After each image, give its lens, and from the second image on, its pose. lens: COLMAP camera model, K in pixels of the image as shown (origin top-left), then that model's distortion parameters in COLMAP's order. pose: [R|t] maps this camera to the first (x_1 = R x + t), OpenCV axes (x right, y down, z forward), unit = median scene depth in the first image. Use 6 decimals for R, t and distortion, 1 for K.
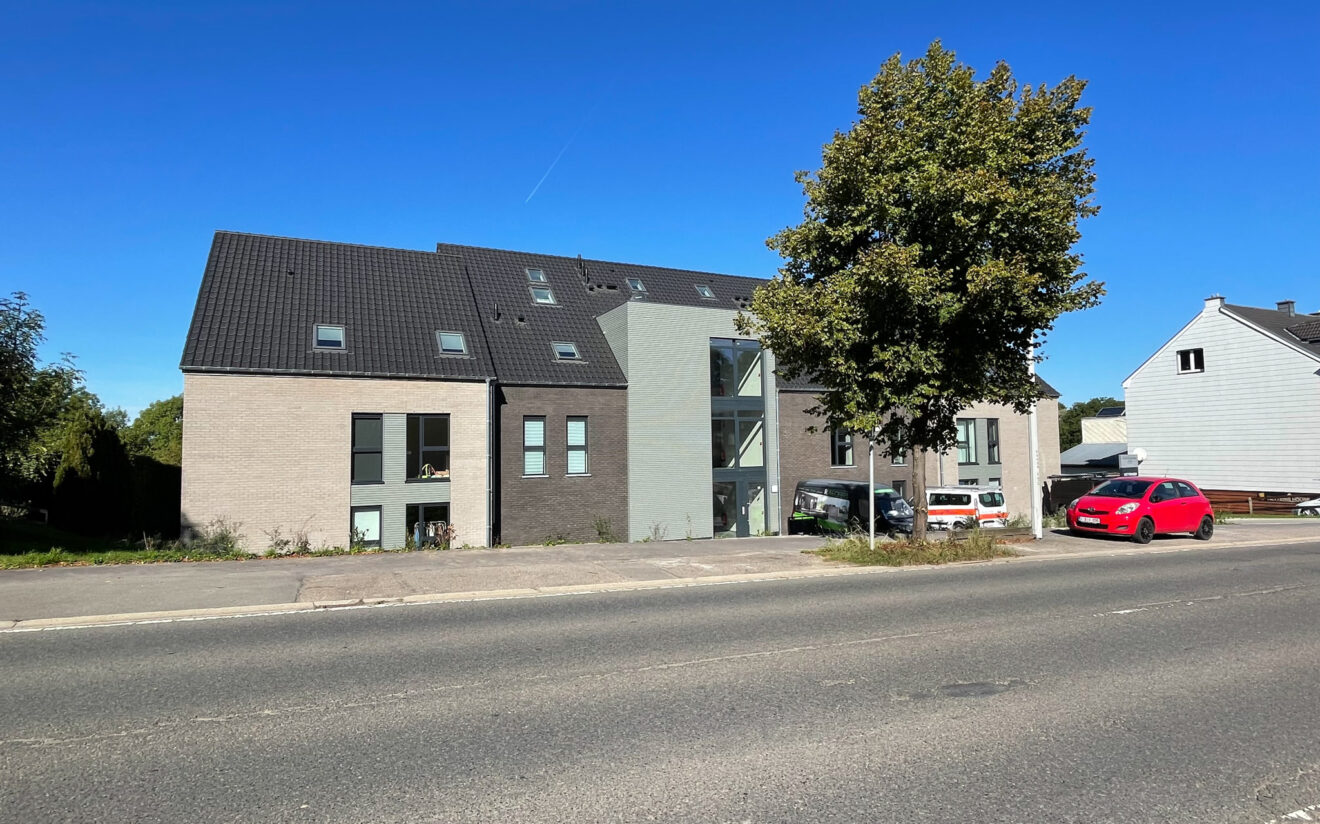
lens RADIAL K [[708.1, 0, 656.8], [0, 708.1, 401.6], [0, 0, 1]] dist [-0.000977, -0.001449]
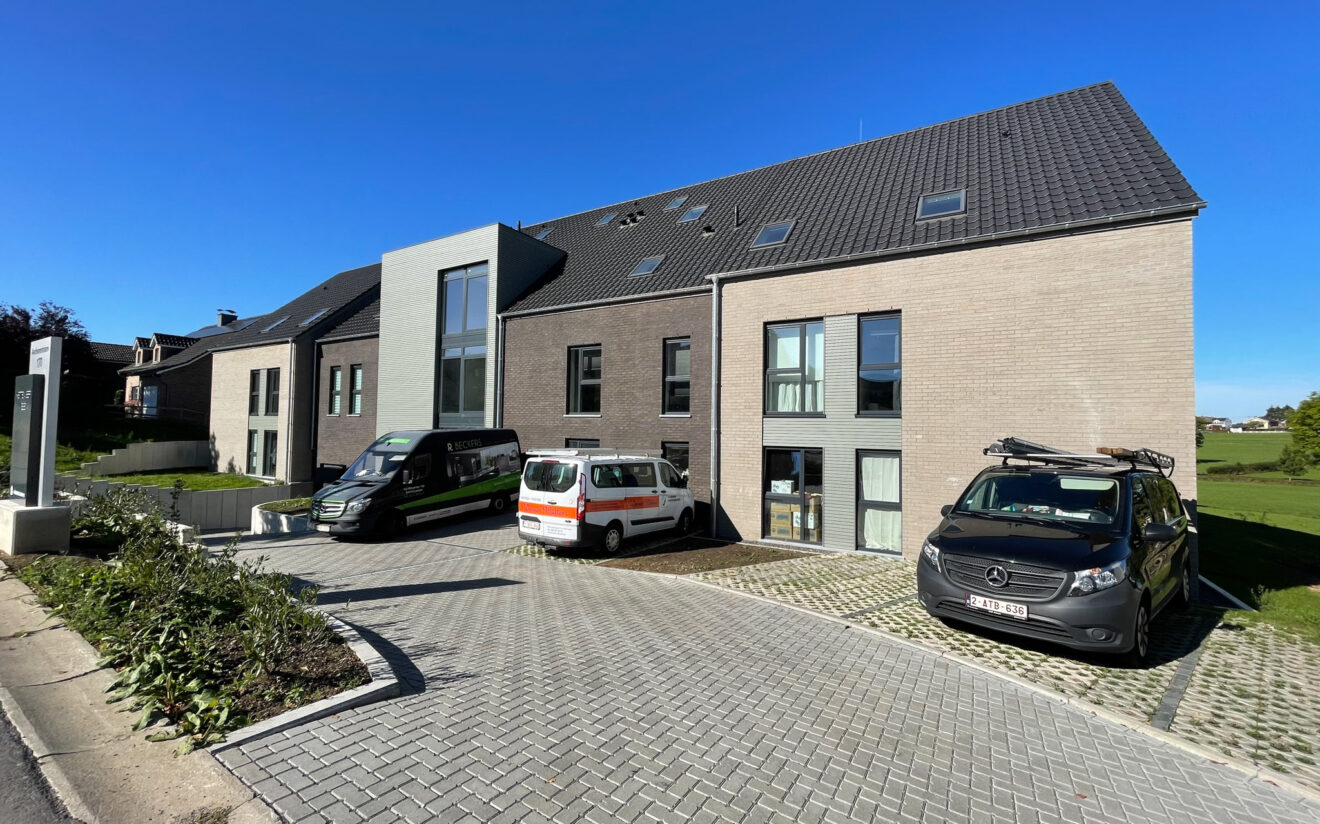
lens RADIAL K [[534.9, 0, 656.6], [0, 534.9, 408.1], [0, 0, 1]] dist [-0.003929, 0.000305]
pose [[0.547392, -0.007137, -0.836846, 0.909395], [0.034057, 0.999325, 0.013755, 0.098908], [0.836183, -0.036030, 0.547266, 0.954028]]
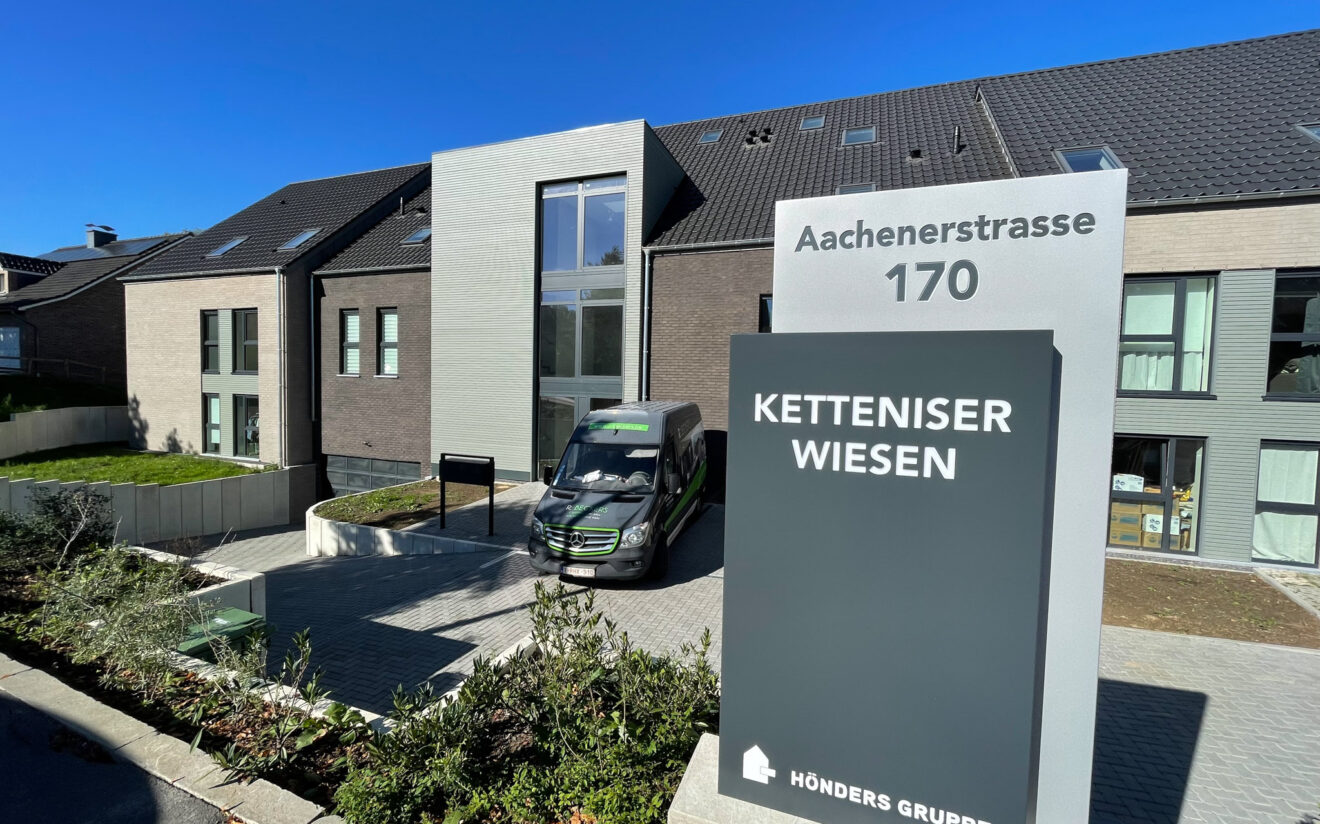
lens RADIAL K [[534.9, 0, 658.6], [0, 534.9, 410.3], [0, 0, 1]] dist [-0.003929, 0.000305]
pose [[0.695963, 0.067604, -0.714889, 0.600692], [0.014409, 0.994043, 0.108030, 0.080888], [0.717933, -0.085486, 0.690843, 0.799659]]
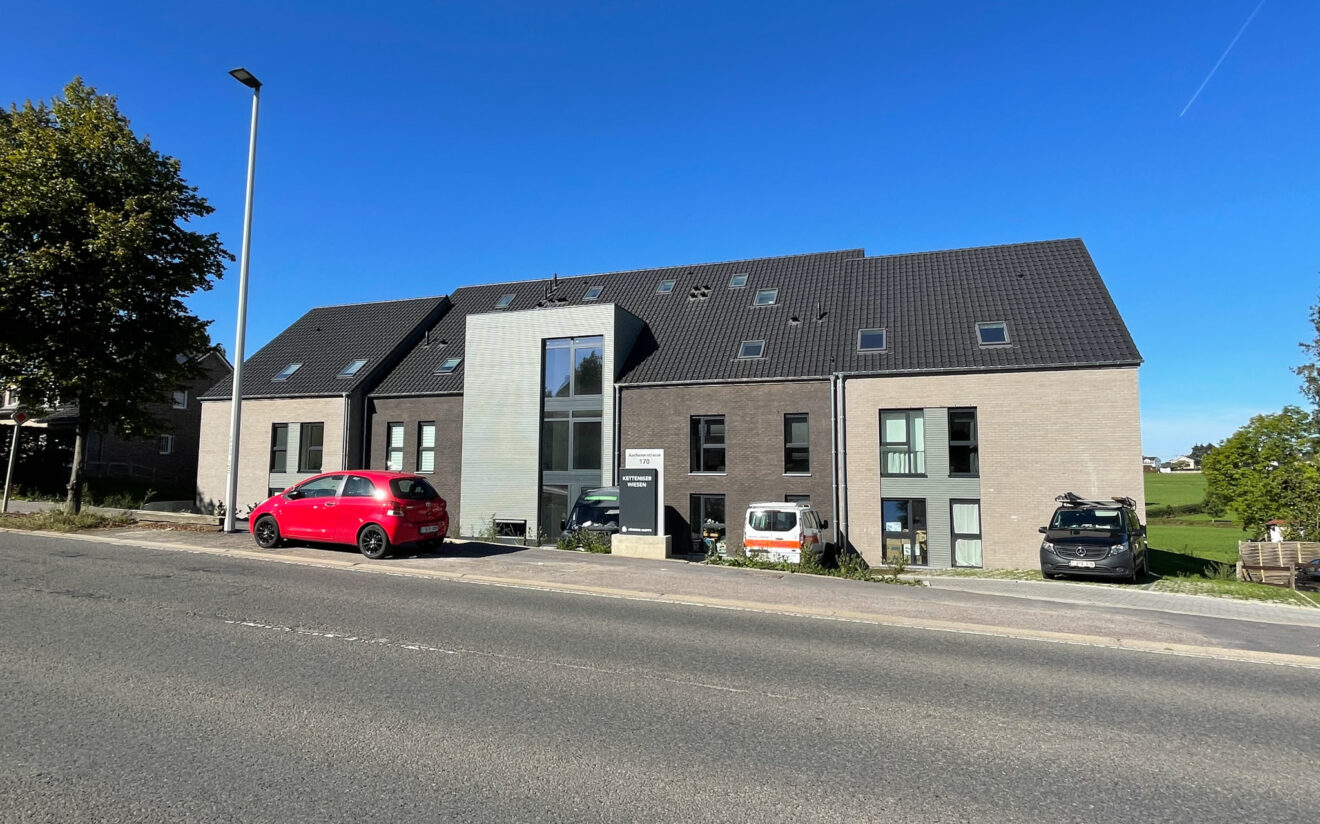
lens RADIAL K [[708.1, 0, 656.6], [0, 708.1, 406.6], [0, 0, 1]] dist [-0.000977, -0.001449]
pose [[0.706700, -0.047173, -0.705939, 0.994743], [0.032125, 0.998885, -0.034588, 0.049671], [0.706784, 0.001765, 0.707427, 0.459963]]
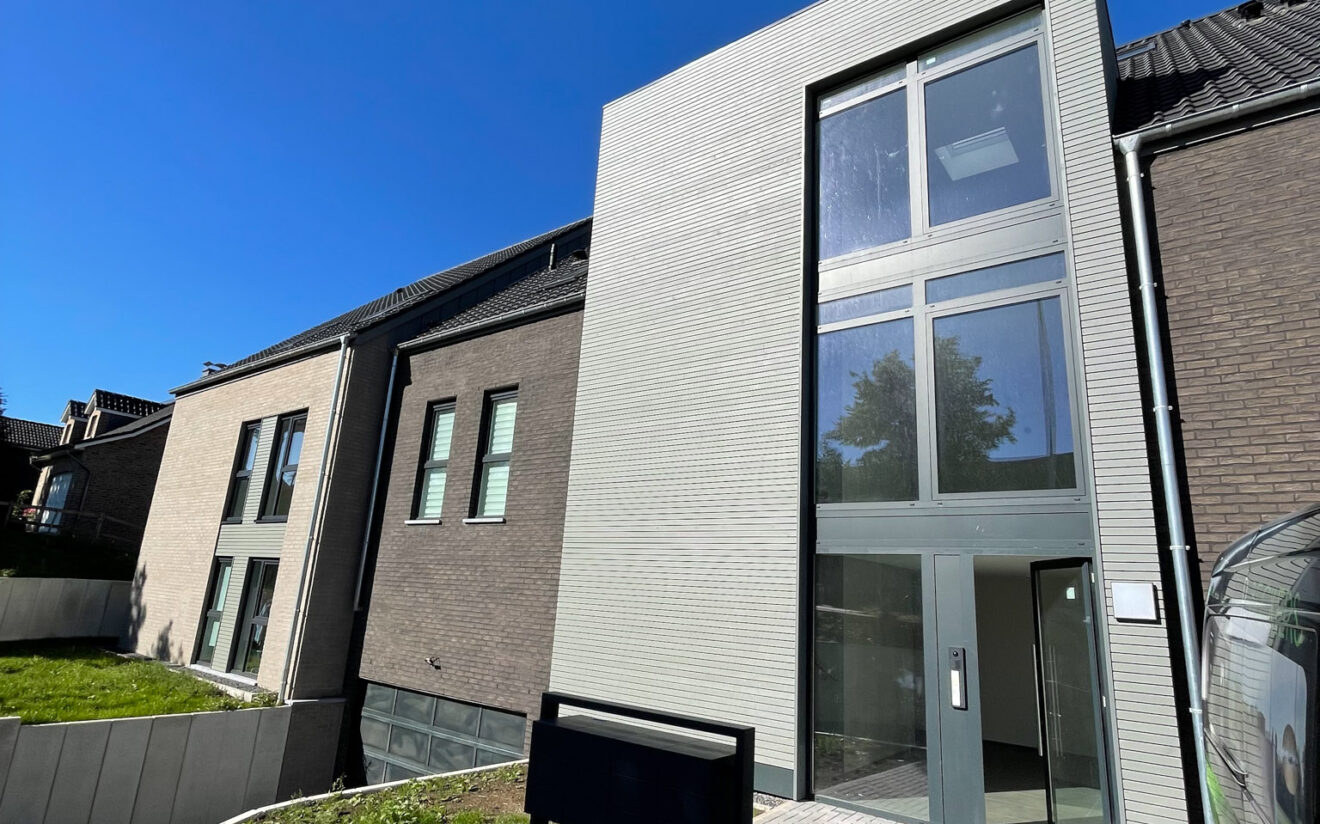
lens RADIAL K [[712.4, 0, 660.3], [0, 712.4, 410.2], [0, 0, 1]] dist [0.000817, -0.003002]
pose [[0.451860, -0.185437, -0.872603, 0.331851], [-0.005834, 0.977522, -0.210754, 0.131463], [0.892070, 0.100323, 0.440621, 0.915846]]
